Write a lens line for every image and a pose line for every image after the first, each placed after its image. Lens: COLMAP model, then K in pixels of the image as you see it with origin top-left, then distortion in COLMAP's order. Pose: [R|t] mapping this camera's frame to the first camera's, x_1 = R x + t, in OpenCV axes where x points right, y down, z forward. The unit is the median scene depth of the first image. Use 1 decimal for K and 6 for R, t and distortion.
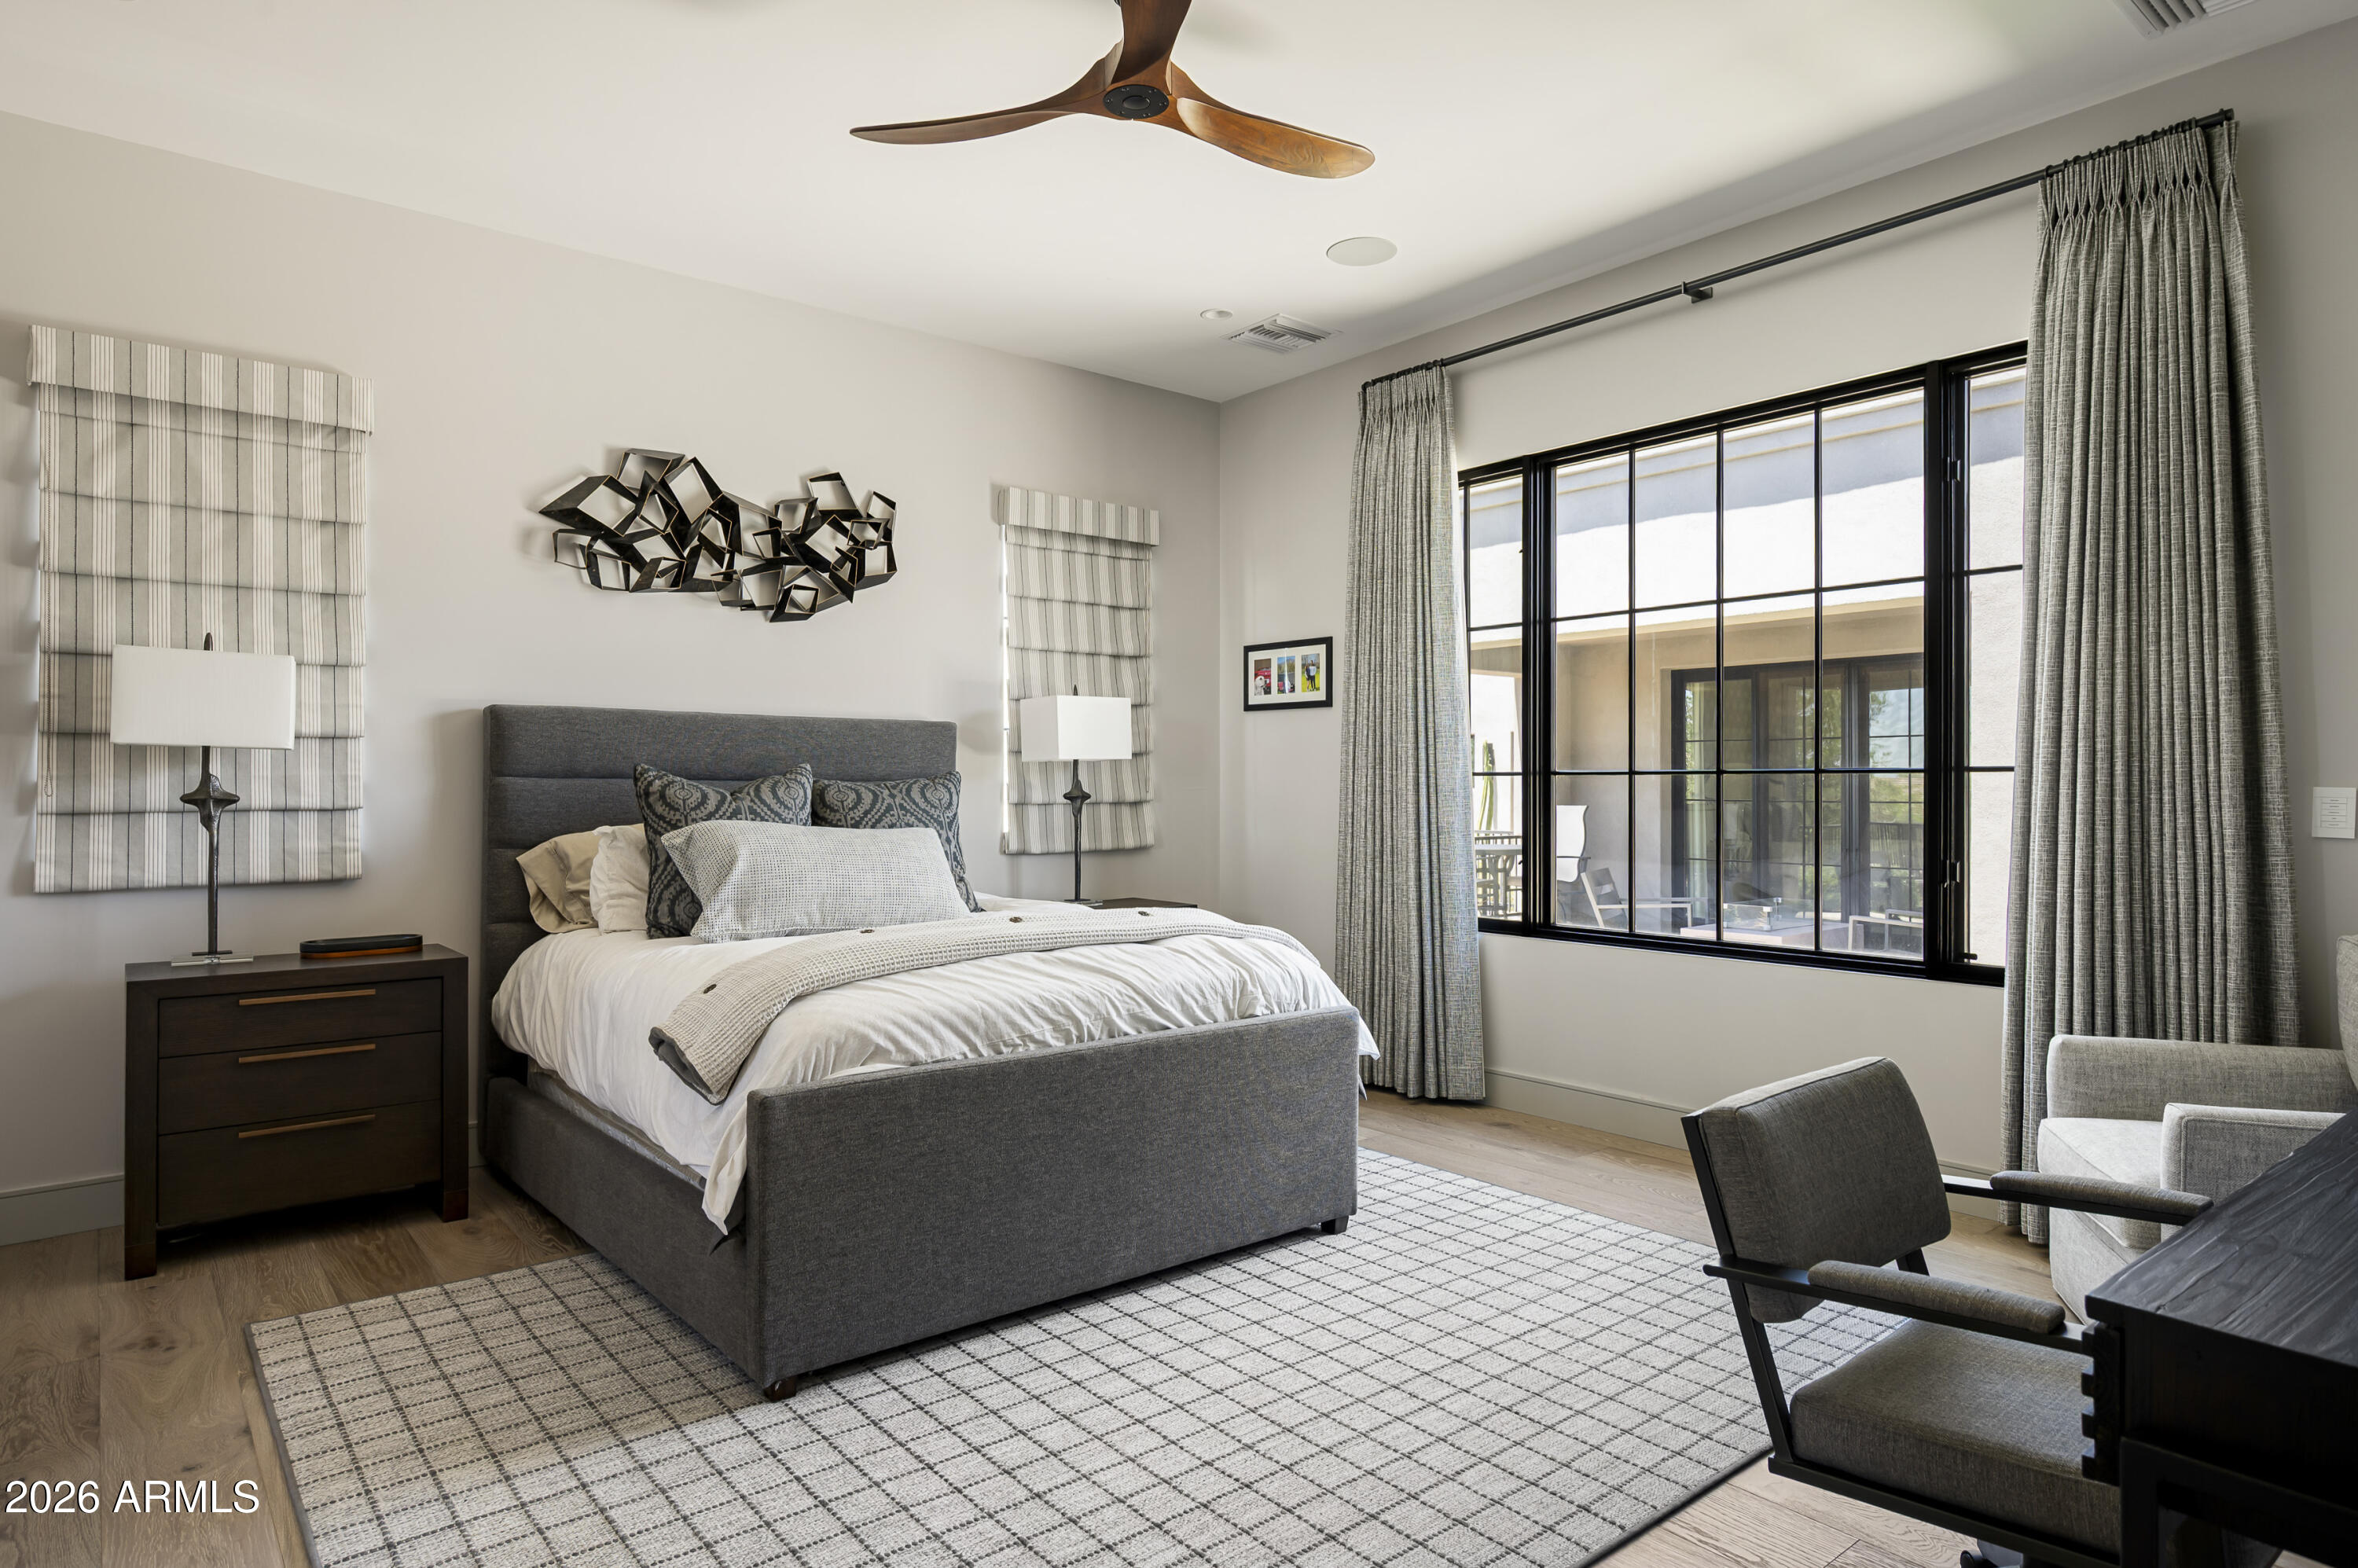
lens RADIAL K [[1334.5, 0, 1177.3], [0, 1334.5, 791.7], [0, 0, 1]] dist [-0.000983, -0.000045]
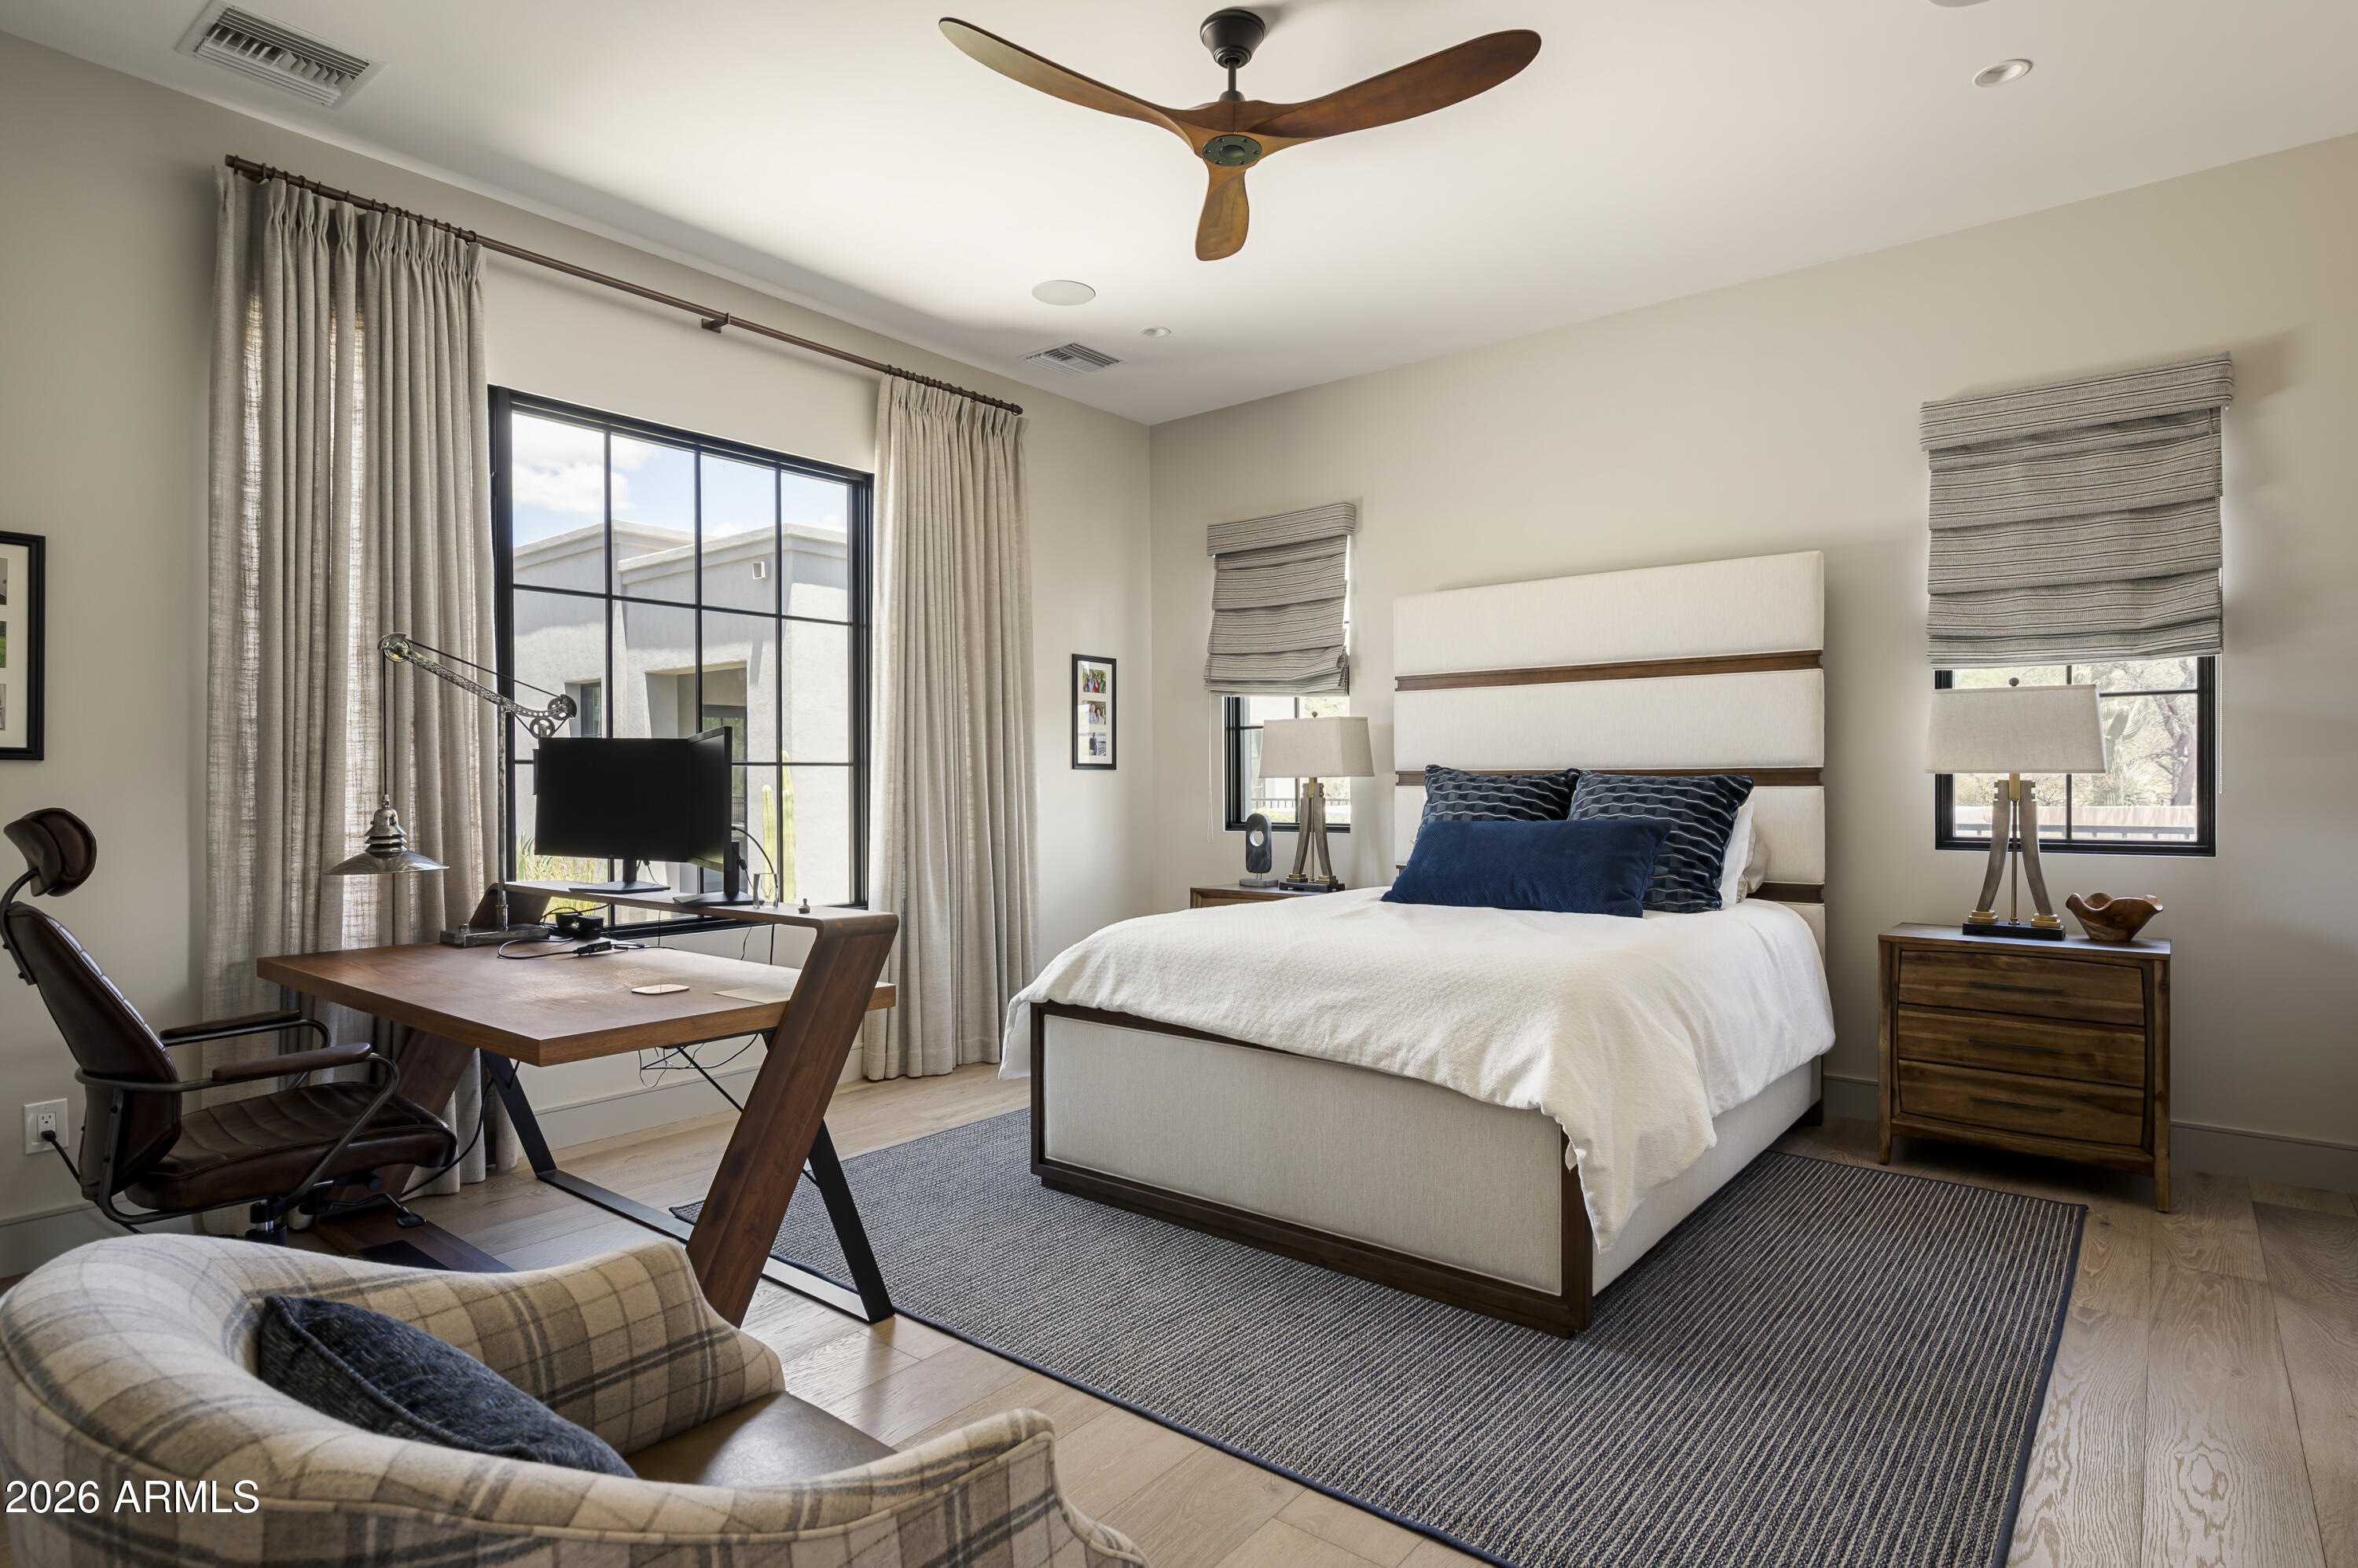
lens RADIAL K [[1239.6, 0, 1184.5], [0, 1239.6, 794.3], [0, 0, 1]] dist [-0.002773, 0.000661]
pose [[-0.201519, -0.025535, 0.979152, -0.733568], [-0.010585, 0.999659, 0.023891, -0.017401], [-0.979427, -0.005550, -0.201721, 0.875194]]
